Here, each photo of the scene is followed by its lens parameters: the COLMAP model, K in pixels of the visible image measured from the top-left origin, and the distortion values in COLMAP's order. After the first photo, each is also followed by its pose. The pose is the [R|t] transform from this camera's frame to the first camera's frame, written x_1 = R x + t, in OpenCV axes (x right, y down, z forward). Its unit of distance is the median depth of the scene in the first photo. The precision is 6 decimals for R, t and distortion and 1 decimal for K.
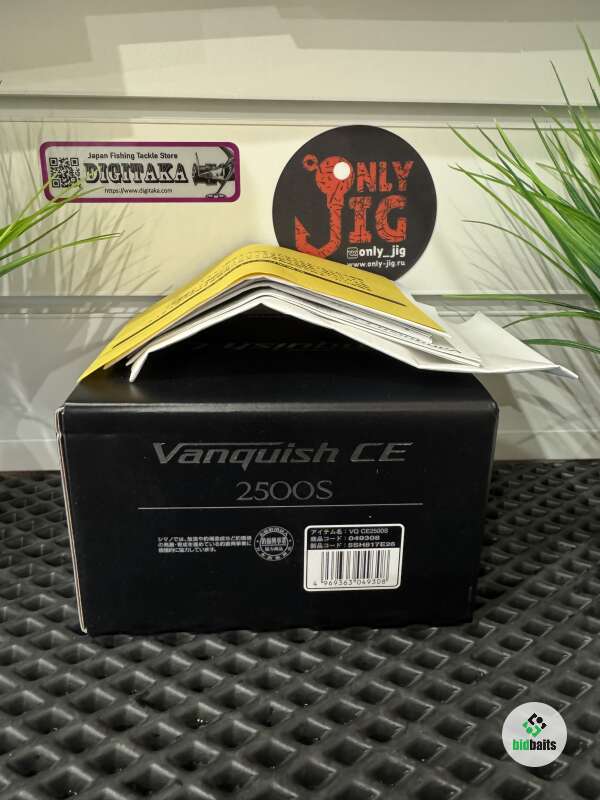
lens RADIAL K [[577.5, 0, 303.5], [0, 577.5, 344.1], [0, 0, 1]] dist [-0.001819, -0.004231]
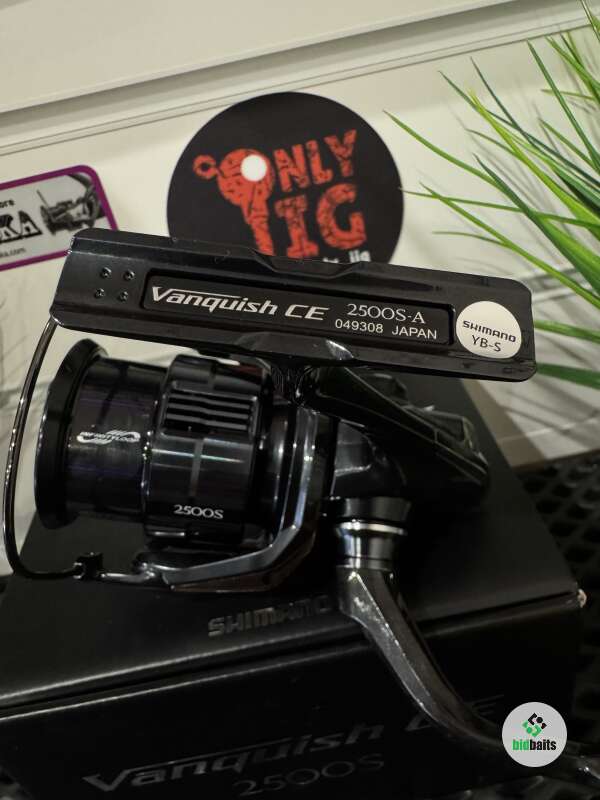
lens RADIAL K [[577.5, 0, 306.2], [0, 577.5, 370.0], [0, 0, 1]] dist [-0.001819, -0.004231]
pose [[0.979666, -0.189384, -0.066243, 0.128183], [0.200097, 0.946405, 0.253532, -0.237800], [0.014678, -0.261631, 0.965056, 0.288713]]
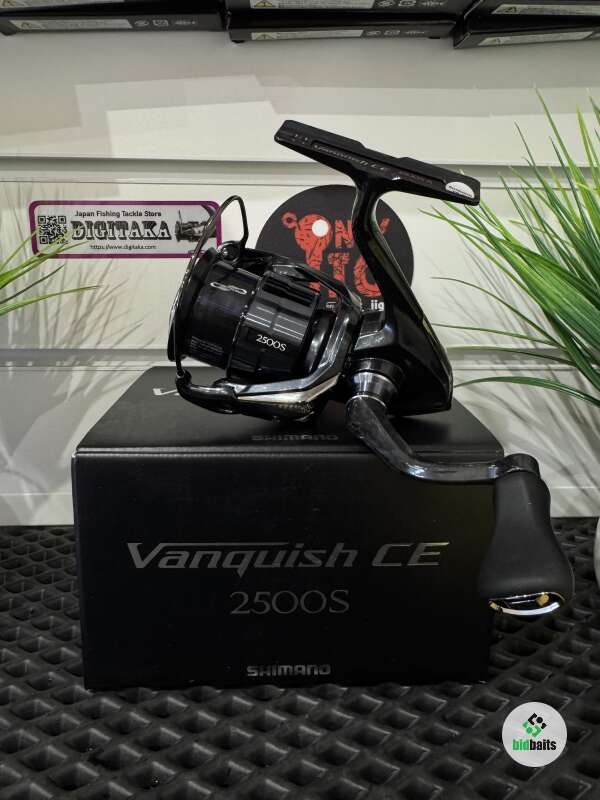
lens RADIAL K [[577.5, 0, 302.9], [0, 577.5, 360.0], [0, 0, 1]] dist [-0.001819, -0.004231]
pose [[0.999915, 0.001401, -0.012933, 0.049640], [-0.002585, 0.995759, -0.091967, 0.029732], [0.012749, 0.091993, 0.995678, -0.005584]]
